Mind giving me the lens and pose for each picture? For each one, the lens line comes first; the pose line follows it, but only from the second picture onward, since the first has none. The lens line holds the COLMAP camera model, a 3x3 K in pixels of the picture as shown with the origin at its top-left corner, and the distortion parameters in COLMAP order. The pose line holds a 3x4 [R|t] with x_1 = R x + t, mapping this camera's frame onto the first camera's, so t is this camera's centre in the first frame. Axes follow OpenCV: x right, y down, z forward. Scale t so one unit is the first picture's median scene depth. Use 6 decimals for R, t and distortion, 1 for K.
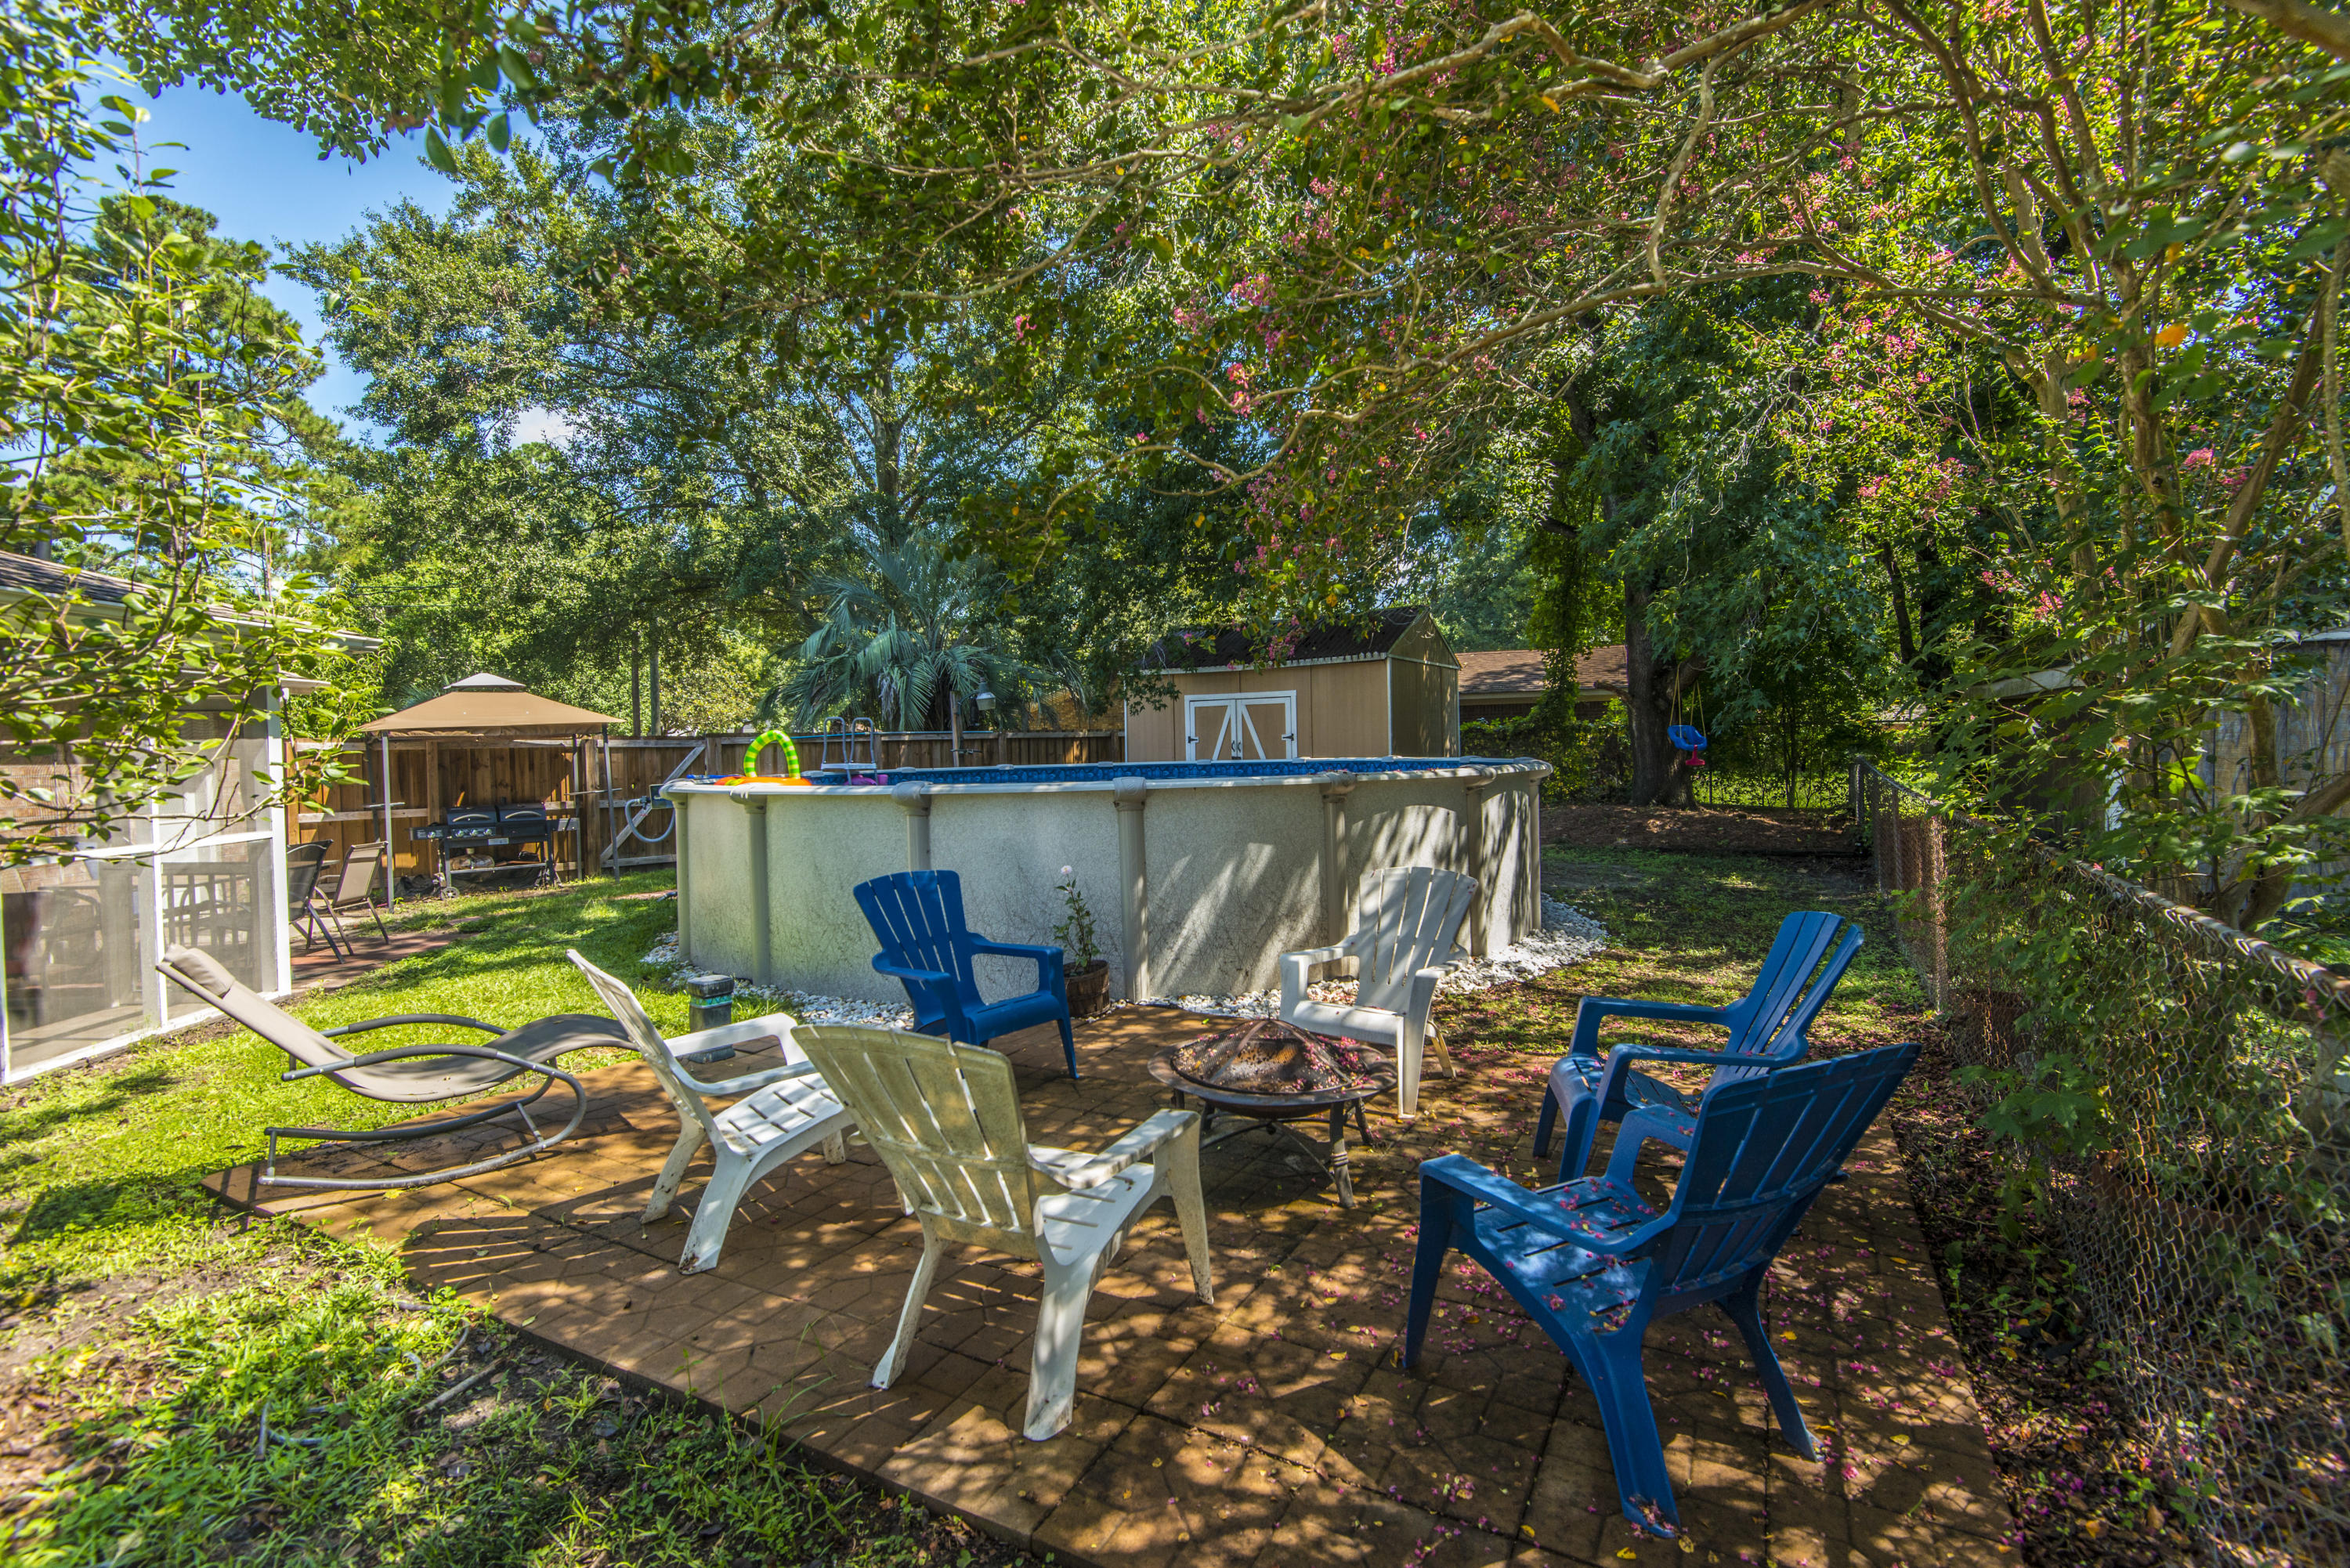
lens RADIAL K [[1074.6, 0, 1180.0], [0, 1074.6, 778.7], [0, 0, 1]] dist [0.019340, -0.007425]
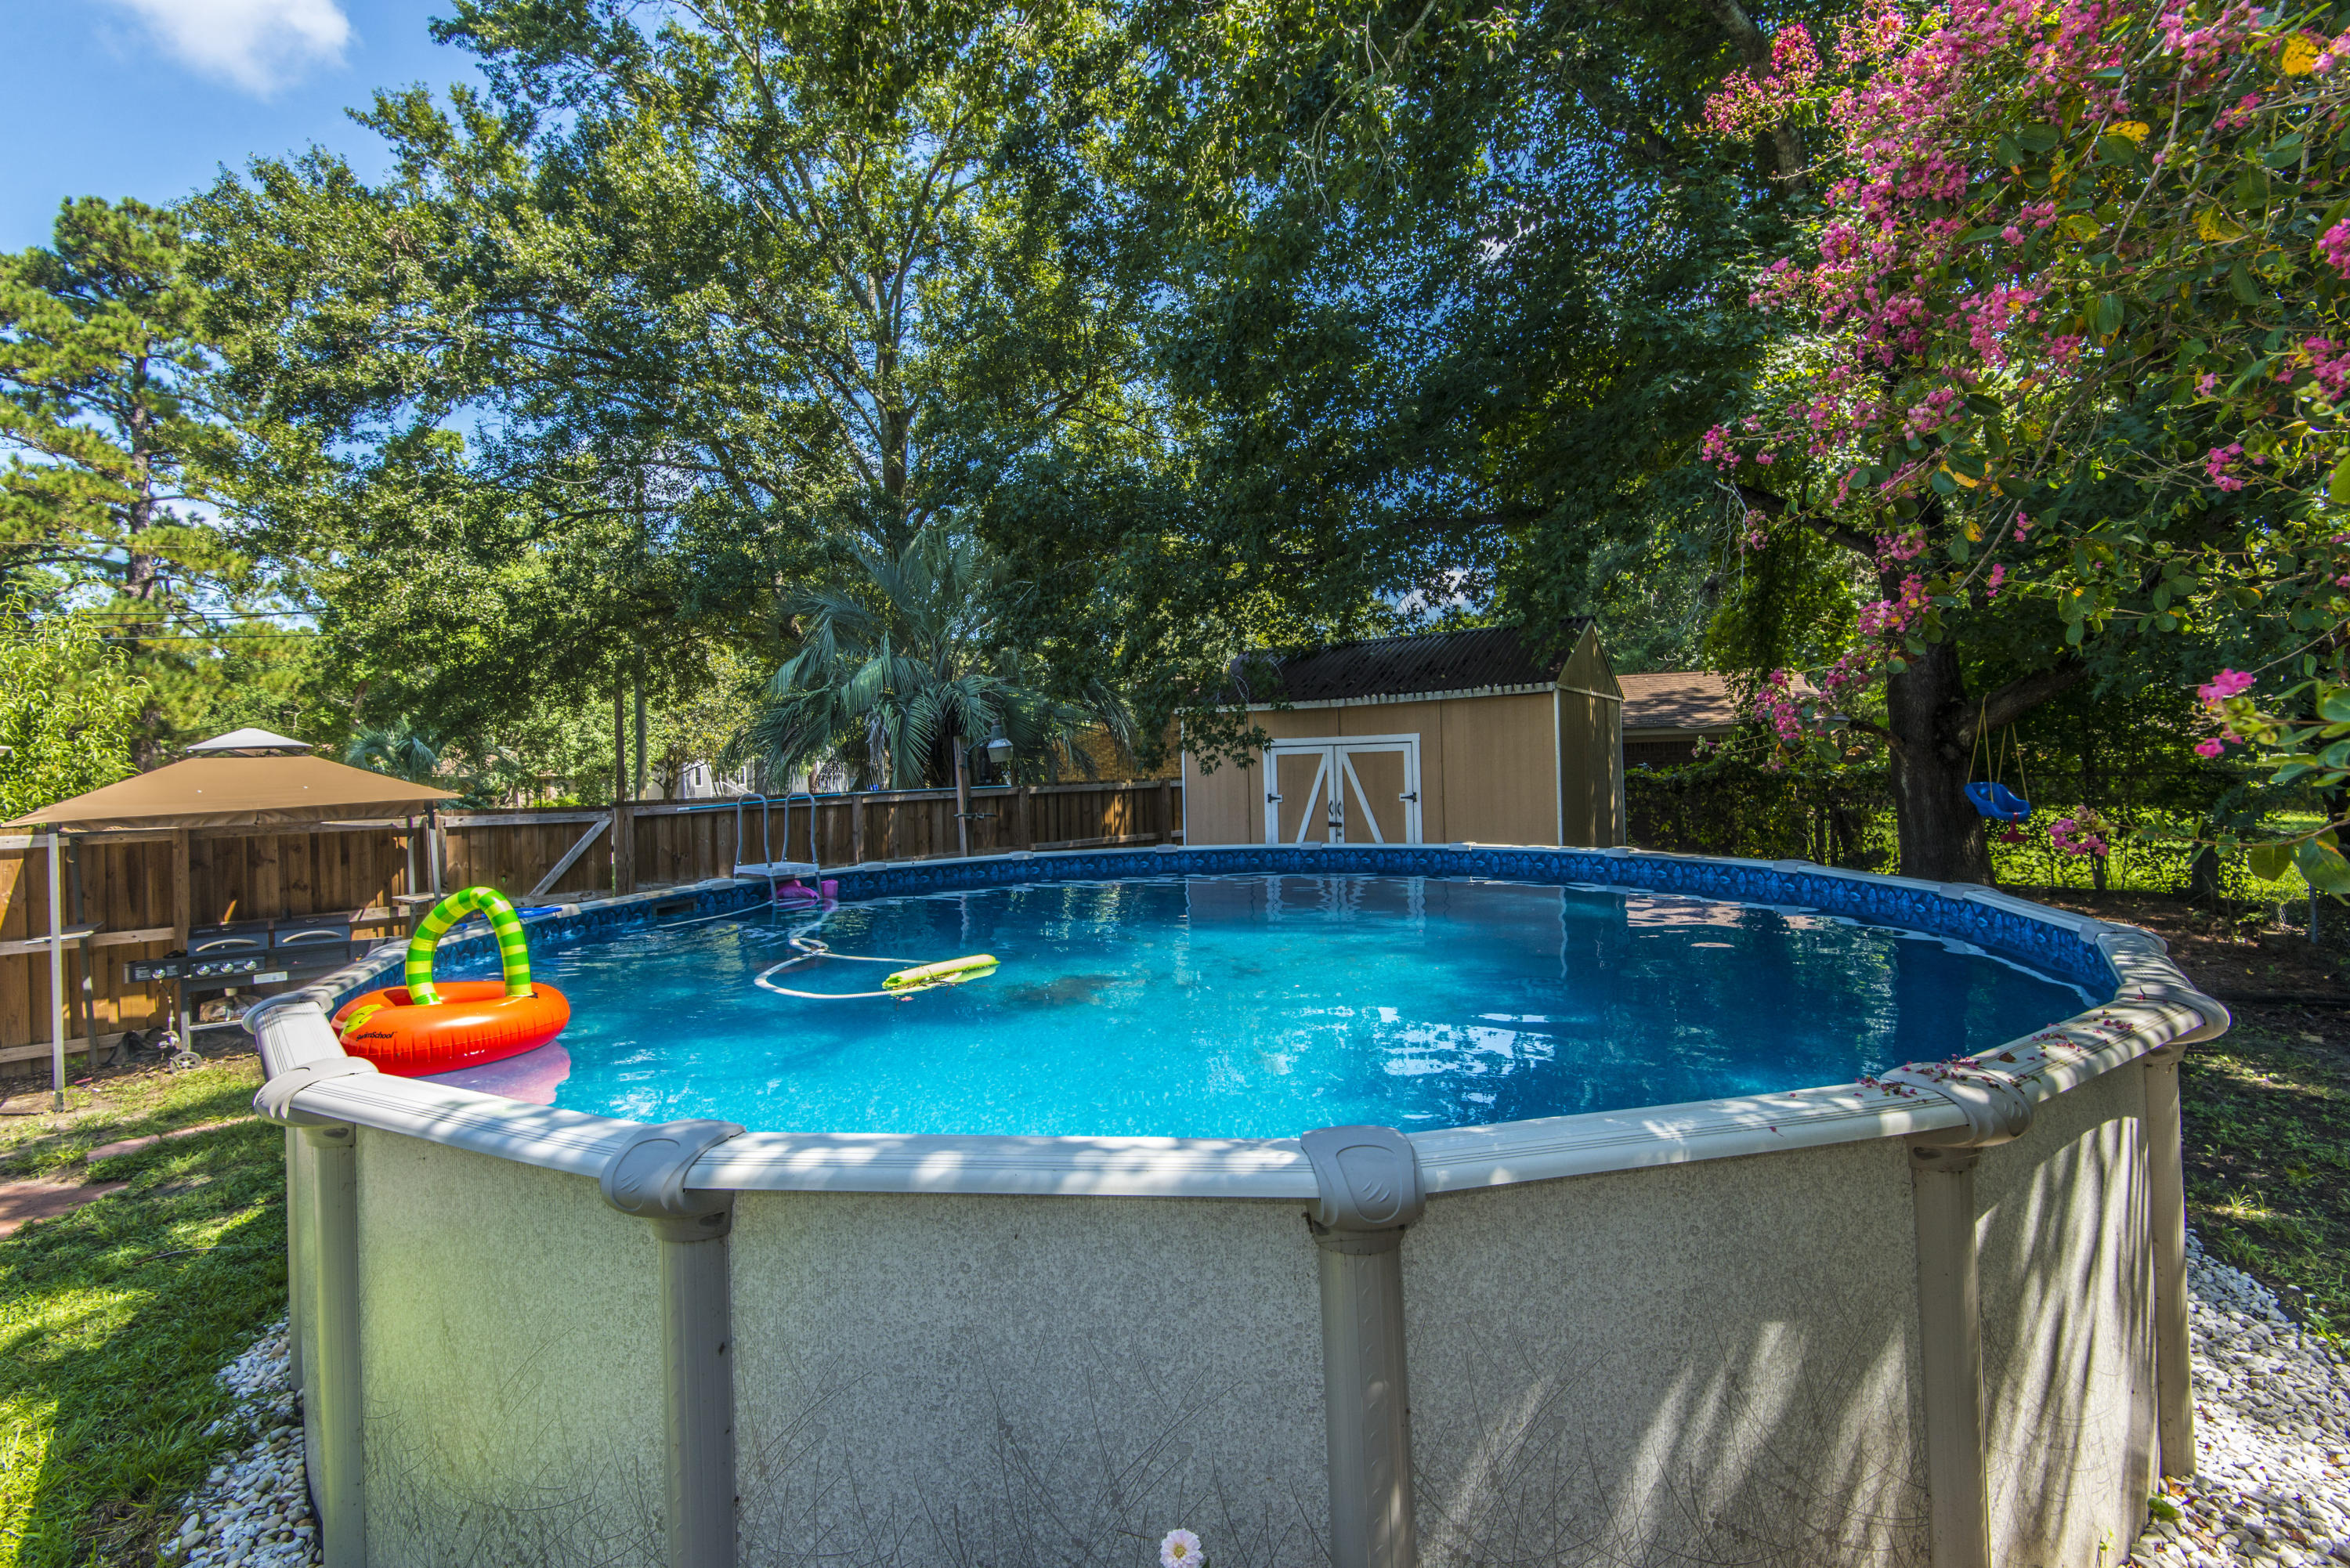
lens RADIAL K [[1074.6, 0, 1173.6], [0, 1074.6, 788.3], [0, 0, 1]] dist [0.019340, -0.007425]
pose [[0.999303, -0.005659, -0.036885, -0.028267], [0.005244, 0.999922, -0.011331, -0.032385], [0.036947, 0.011130, 0.999255, 0.227404]]
